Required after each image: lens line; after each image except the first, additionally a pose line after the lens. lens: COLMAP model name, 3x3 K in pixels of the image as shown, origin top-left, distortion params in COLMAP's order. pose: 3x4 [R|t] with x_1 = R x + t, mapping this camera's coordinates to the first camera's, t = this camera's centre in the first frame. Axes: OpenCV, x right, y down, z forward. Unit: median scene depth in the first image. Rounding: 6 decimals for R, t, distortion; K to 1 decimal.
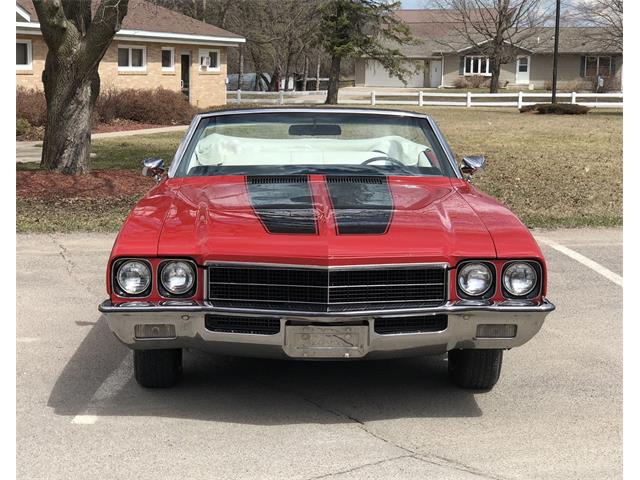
lens RADIAL K [[1452.0, 0, 284.3], [0, 1452.0, 256.3], [0, 0, 1]] dist [0.091575, 0.635865]
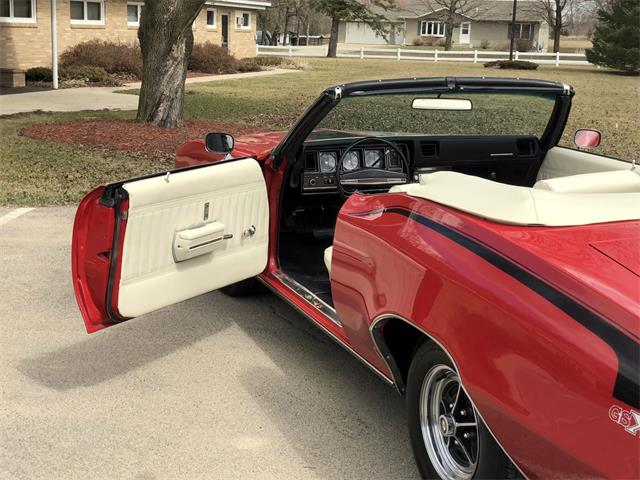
lens RADIAL K [[974.8, 0, 318.9], [0, 974.8, 241.4], [0, 0, 1]] dist [0.184197, -0.690195]
pose [[0.997382, 0.005984, 0.072058, -0.040363], [-0.012168, 0.996248, 0.085679, -0.016617], [-0.071275, -0.086332, 0.993714, 0.126355]]
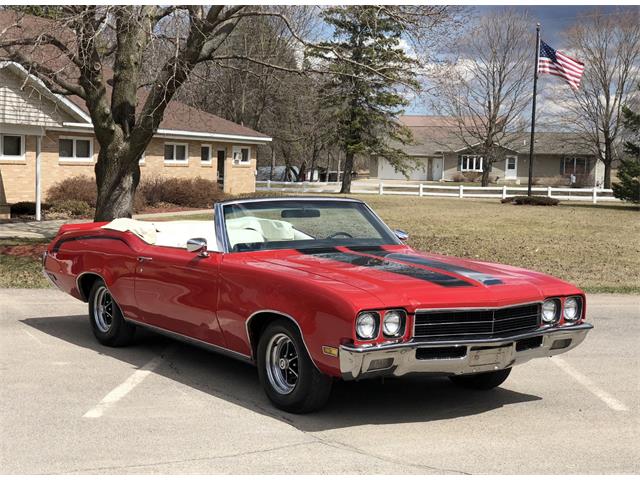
lens RADIAL K [[1275.1, 0, 291.5], [0, 1275.1, 241.8], [0, 0, 1]] dist [0.137654, 0.110636]
pose [[0.999568, 0.017158, -0.023871, 0.014267], [-0.018687, 0.997686, -0.065377, 0.004193], [0.022694, 0.065795, 0.997575, -0.041661]]
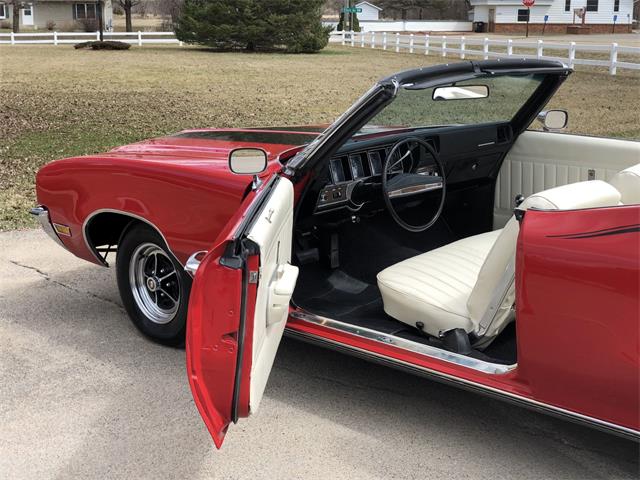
lens RADIAL K [[970.3, 0, 319.3], [0, 970.3, 240.6], [0, 0, 1]] dist [0.008394, -0.112309]
pose [[0.853242, -0.121097, 0.507261, -0.088119], [0.068226, 0.990227, 0.121635, -0.021717], [-0.517033, -0.069176, 0.853165, 0.168145]]
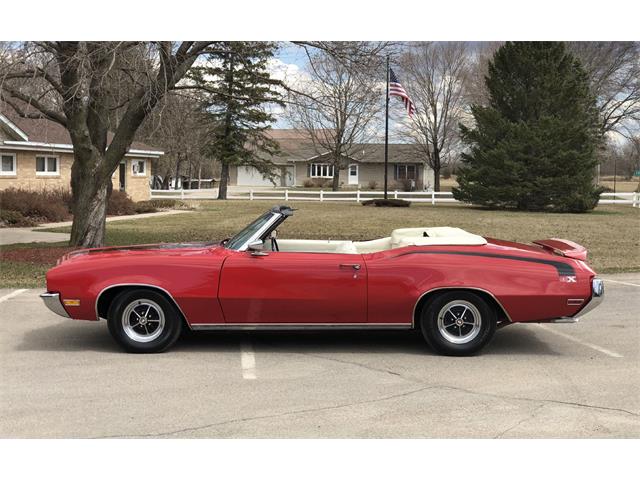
lens RADIAL K [[1166.3, 0, 321.9], [0, 1166.3, 239.2], [0, 0, 1]] dist [-0.039095, 1.805489]
pose [[0.987127, -0.007380, 0.159766, -0.049979], [0.018302, 0.997585, -0.067001, 0.007119], [-0.158886, 0.069062, 0.984879, -0.082691]]
